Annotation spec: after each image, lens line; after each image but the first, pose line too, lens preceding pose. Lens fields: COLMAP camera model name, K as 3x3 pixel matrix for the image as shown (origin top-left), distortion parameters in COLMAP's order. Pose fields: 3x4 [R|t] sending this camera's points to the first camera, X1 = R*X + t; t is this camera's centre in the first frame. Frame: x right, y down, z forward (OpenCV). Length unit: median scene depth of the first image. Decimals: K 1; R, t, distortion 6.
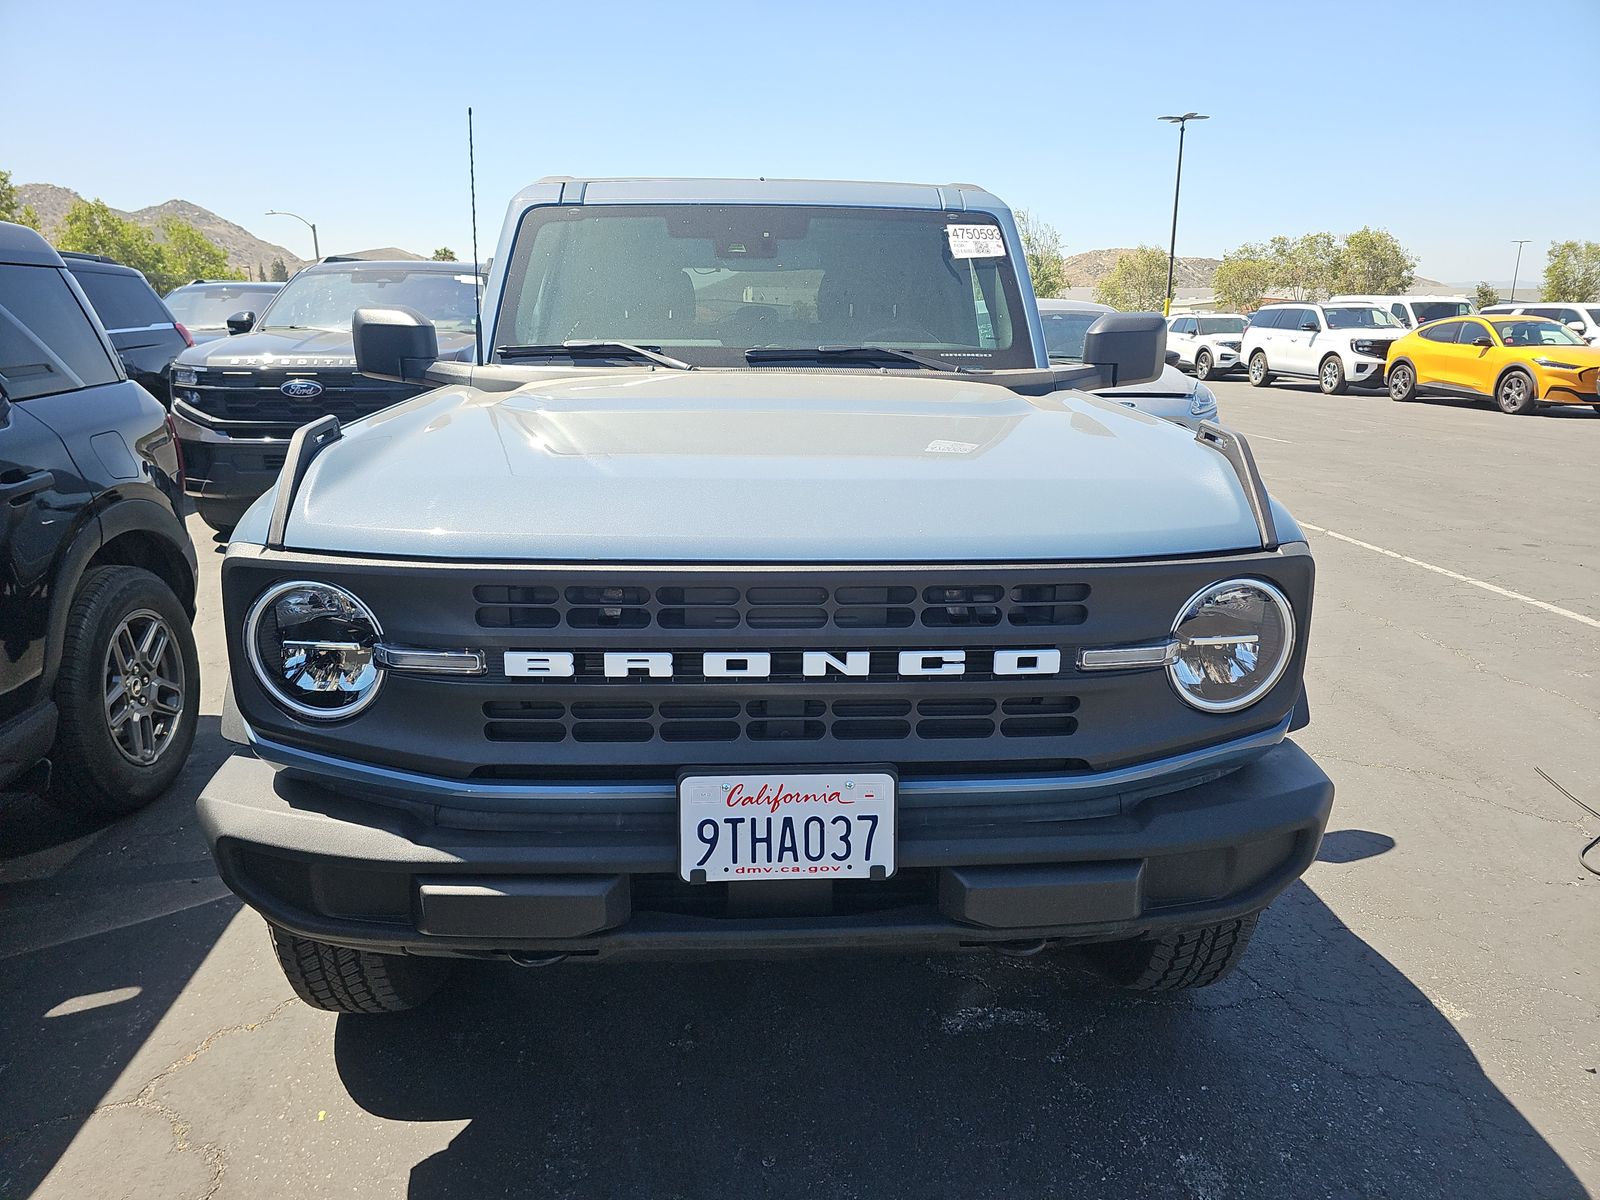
lens RADIAL K [[1076.9, 0, 800.0], [0, 1076.9, 600.0], [0, 0, 1]] dist [0.036808, -0.002750]
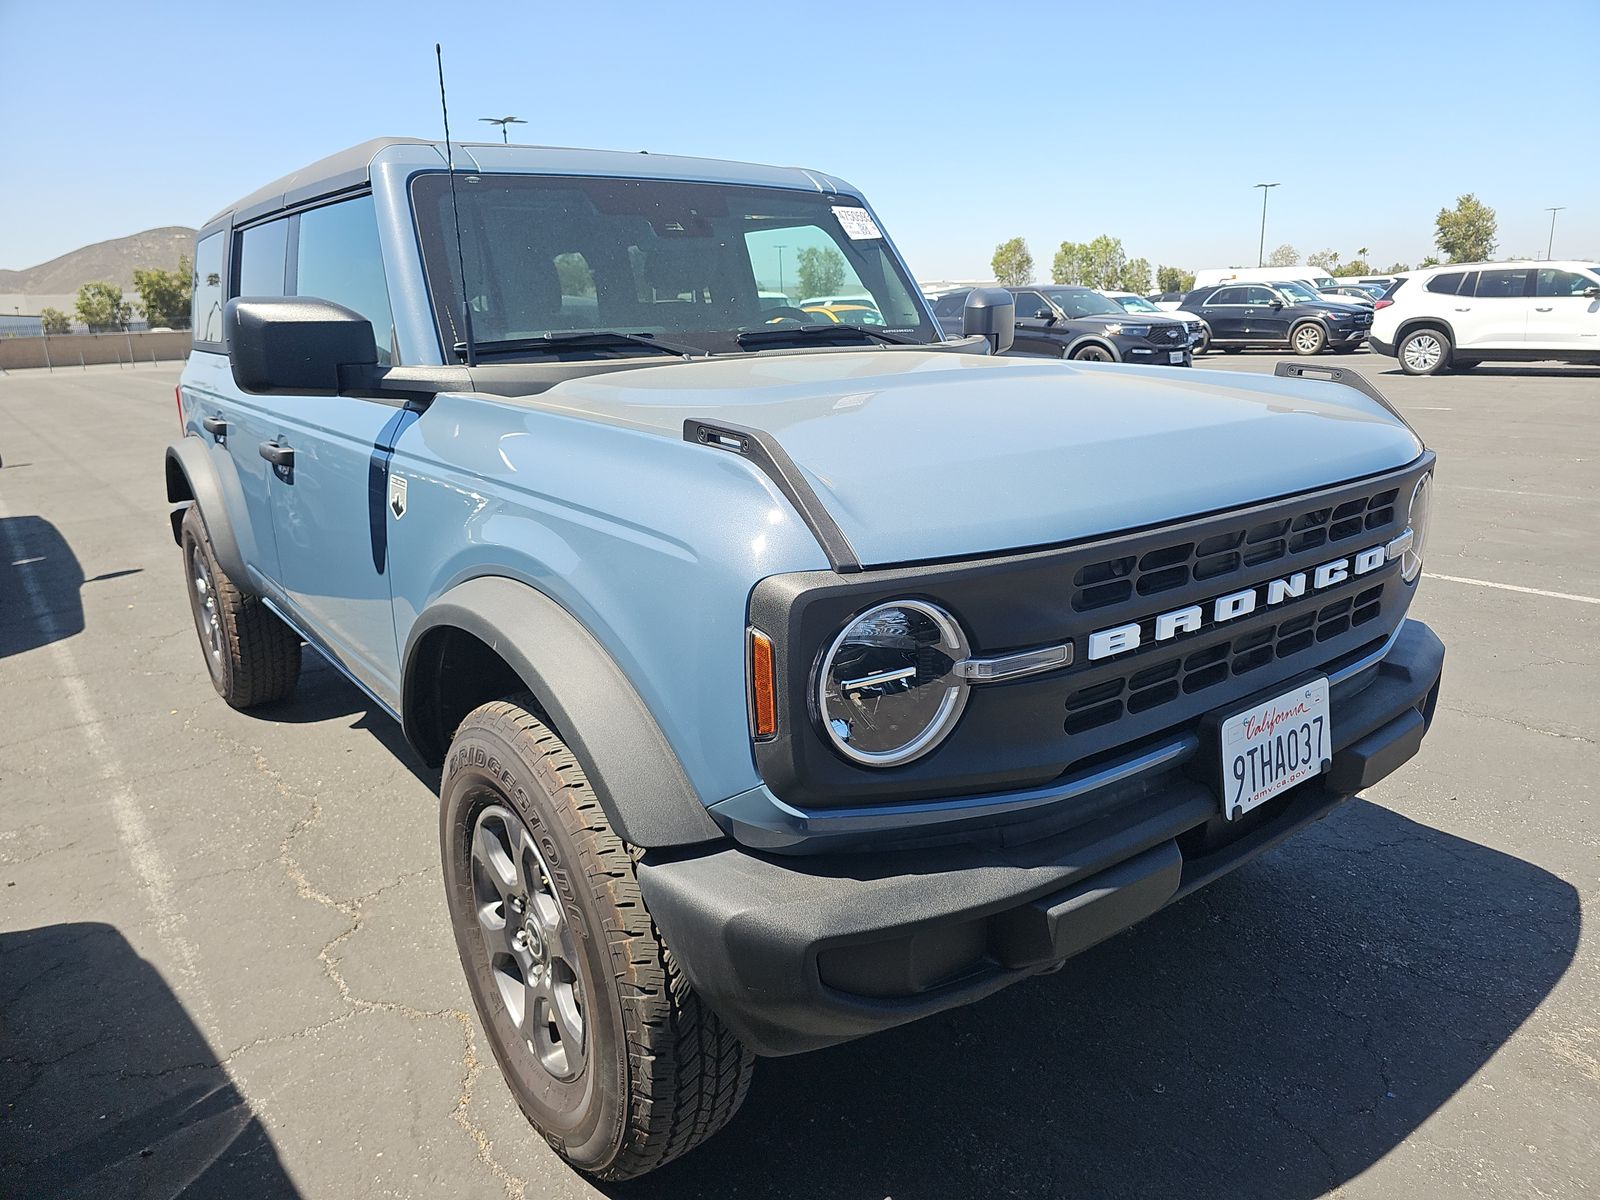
lens RADIAL K [[1076.9, 0, 800.0], [0, 1076.9, 600.0], [0, 0, 1]] dist [0.036808, -0.002750]
pose [[0.817865, -0.178072, 0.547162, -0.973471], [0.178887, 0.982476, 0.052353, -0.075594], [-0.546896, 0.055063, 0.835388, 0.345800]]
